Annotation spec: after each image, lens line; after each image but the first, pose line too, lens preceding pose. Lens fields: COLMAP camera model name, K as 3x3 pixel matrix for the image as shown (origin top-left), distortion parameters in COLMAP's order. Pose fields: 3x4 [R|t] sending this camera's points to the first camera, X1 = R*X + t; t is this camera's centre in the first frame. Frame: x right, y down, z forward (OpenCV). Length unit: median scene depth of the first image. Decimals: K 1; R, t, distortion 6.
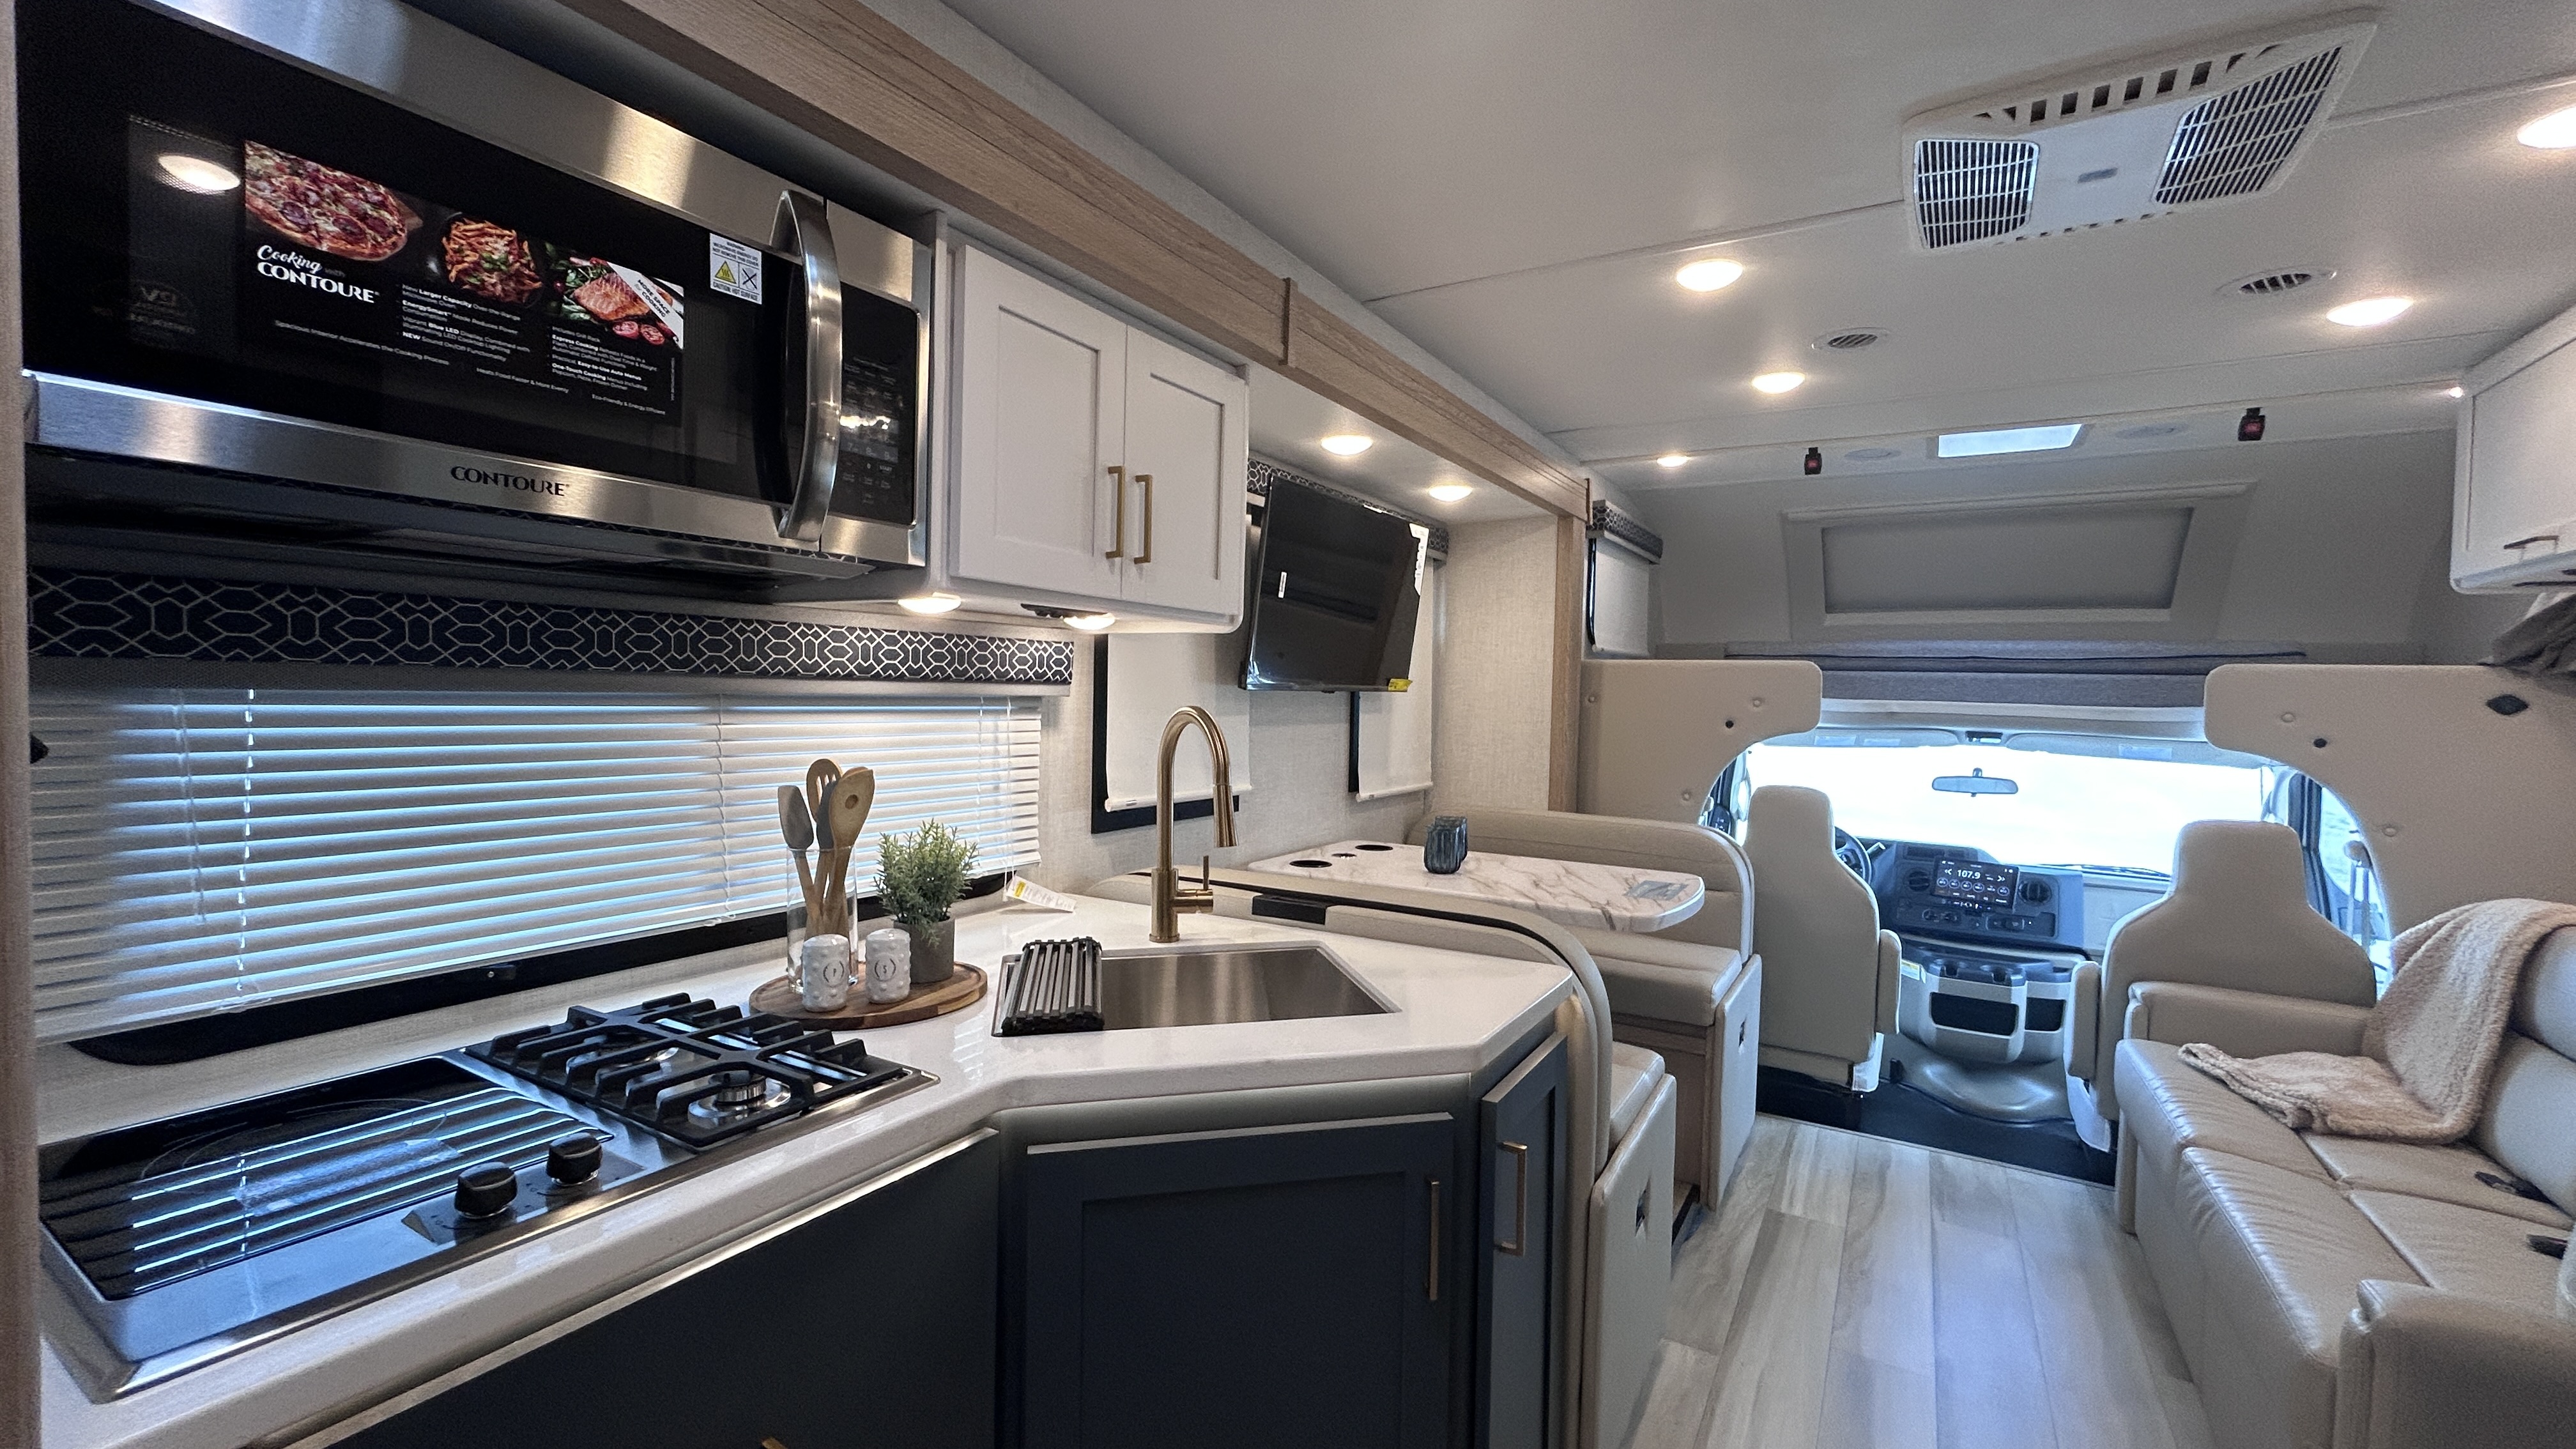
lens RADIAL K [[1037.6, 0, 1284.4], [0, 1037.6, 721.3], [0, 0, 1]] dist [-0.002281, 0.001061]
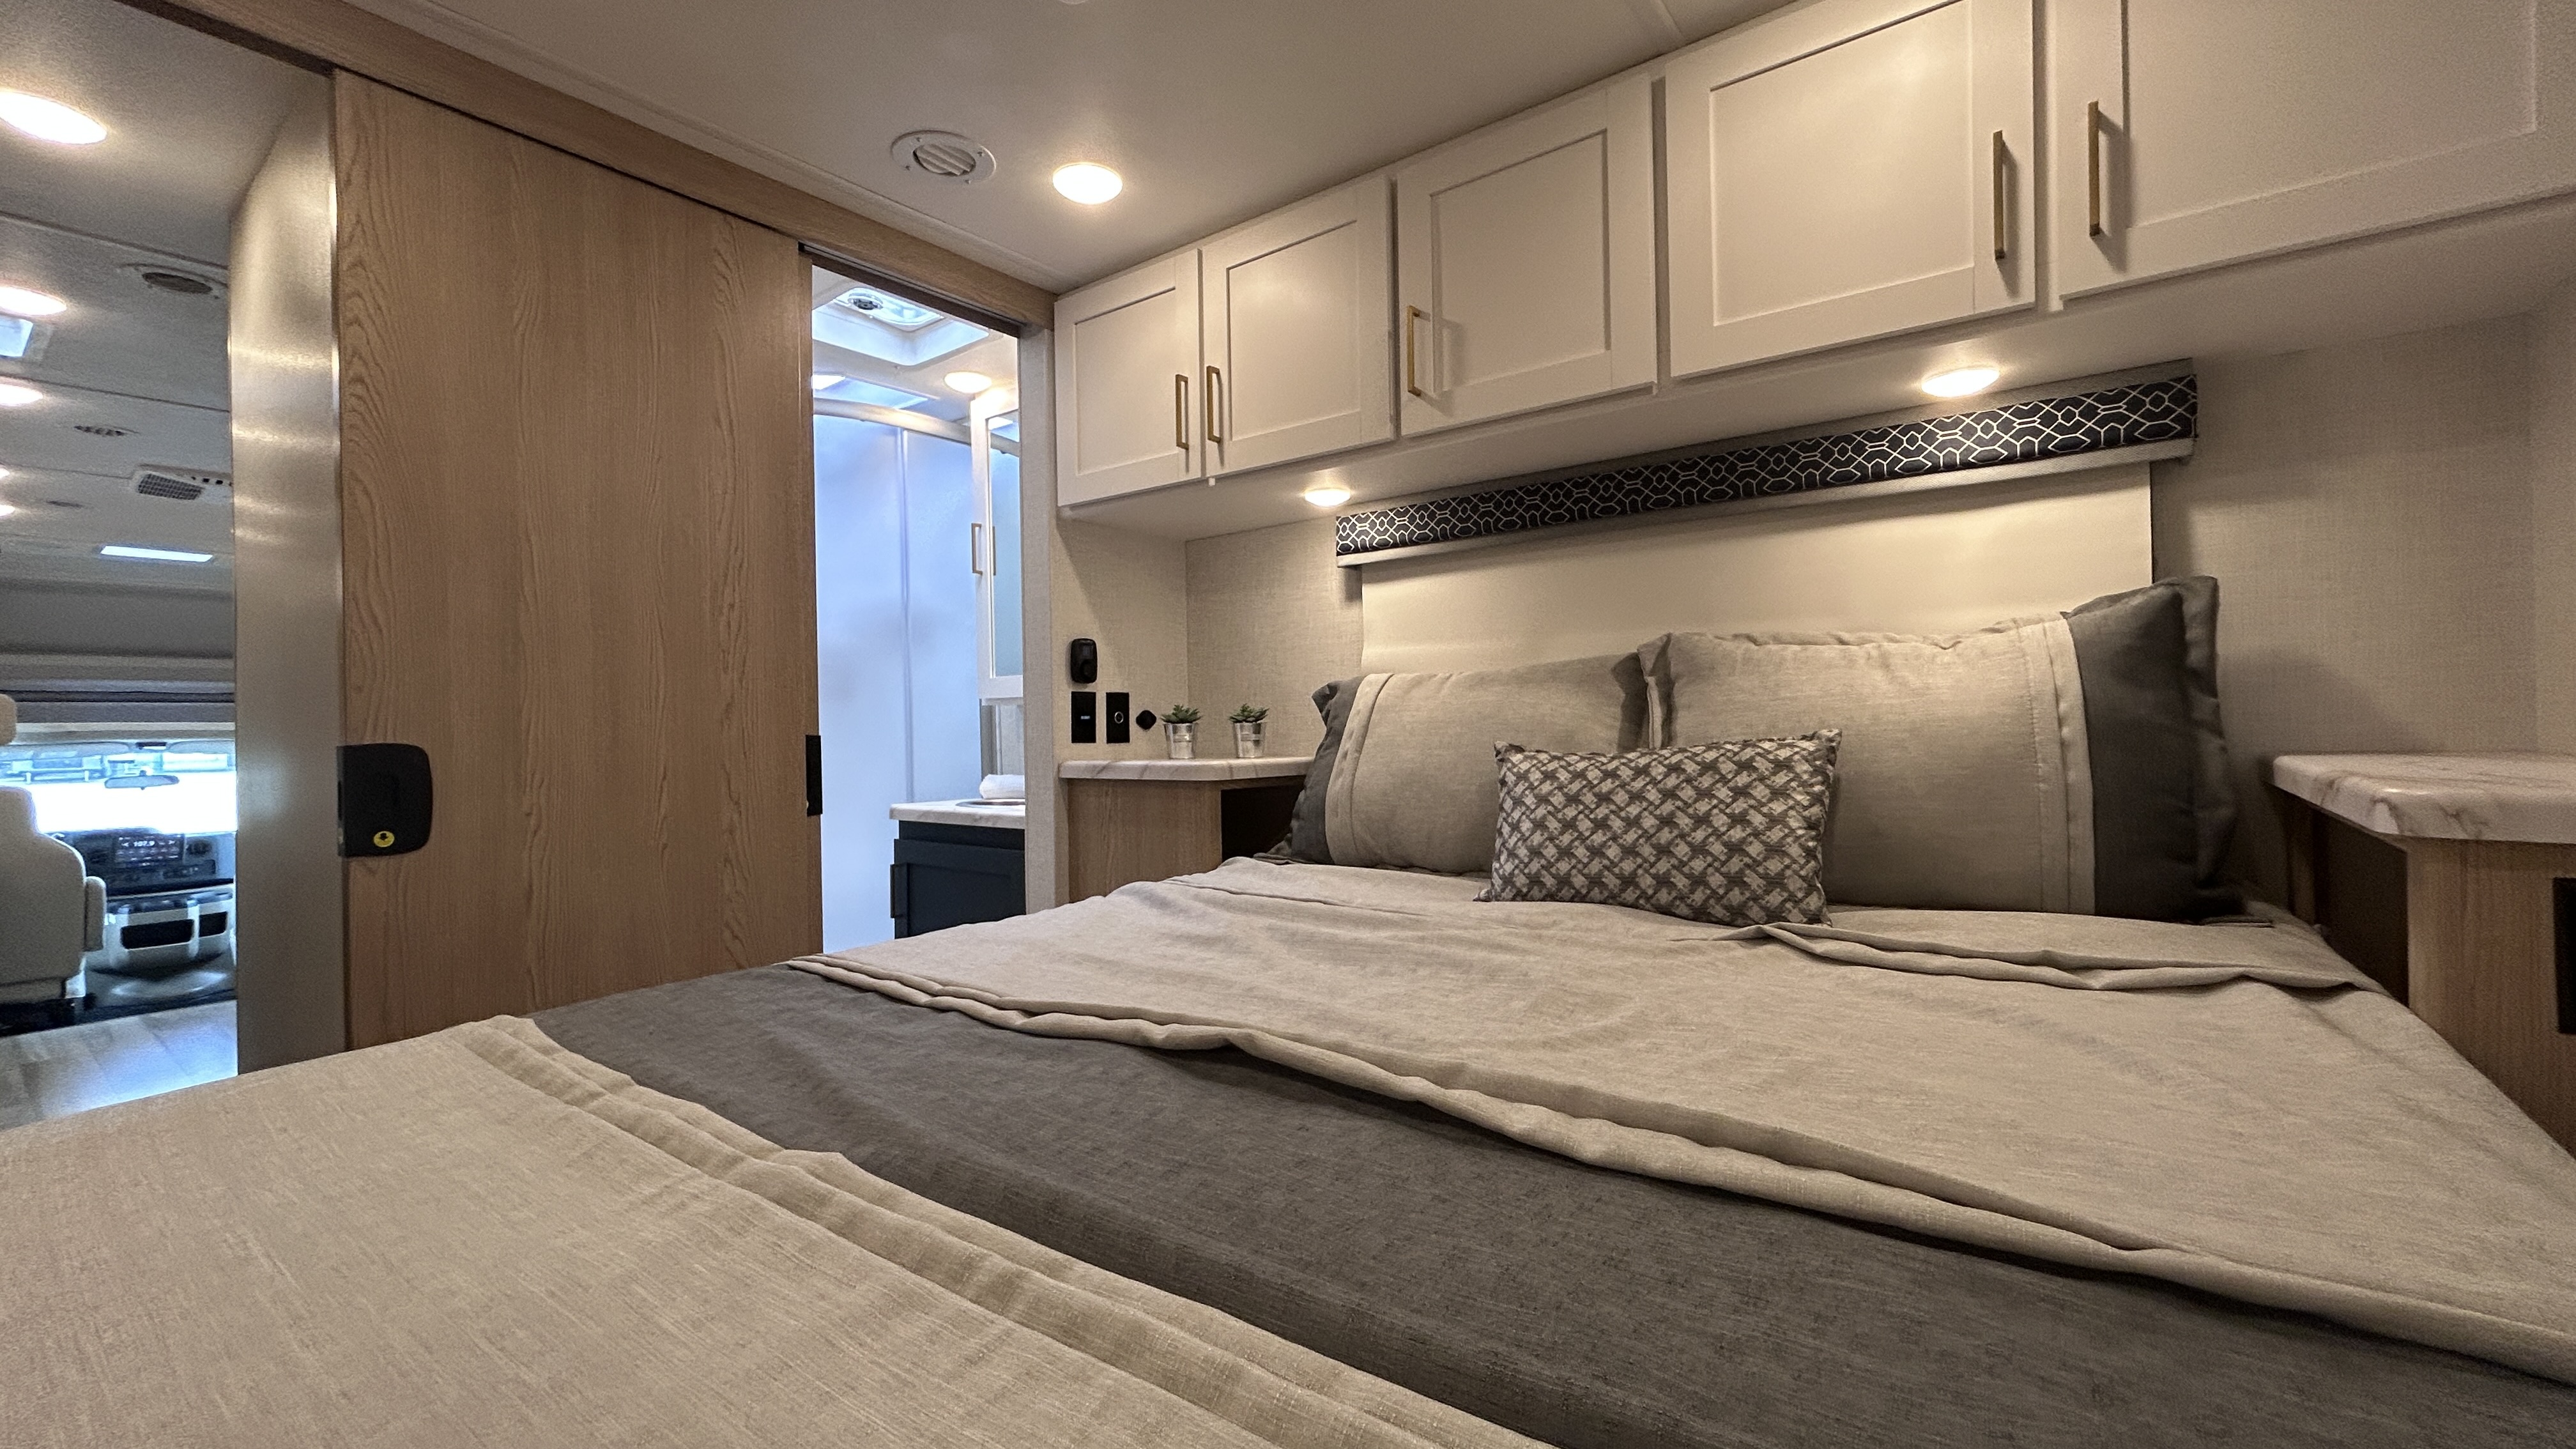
lens RADIAL K [[1037.6, 0, 1280.0], [0, 1037.6, 721.1], [0, 0, 1]] dist [-0.002281, 0.001061]
pose [[0.102766, -0.023431, 0.994430, -1.084061], [0.058409, 0.998140, 0.017482, 0.081964], [-0.992989, 0.056287, 0.103943, -1.298019]]
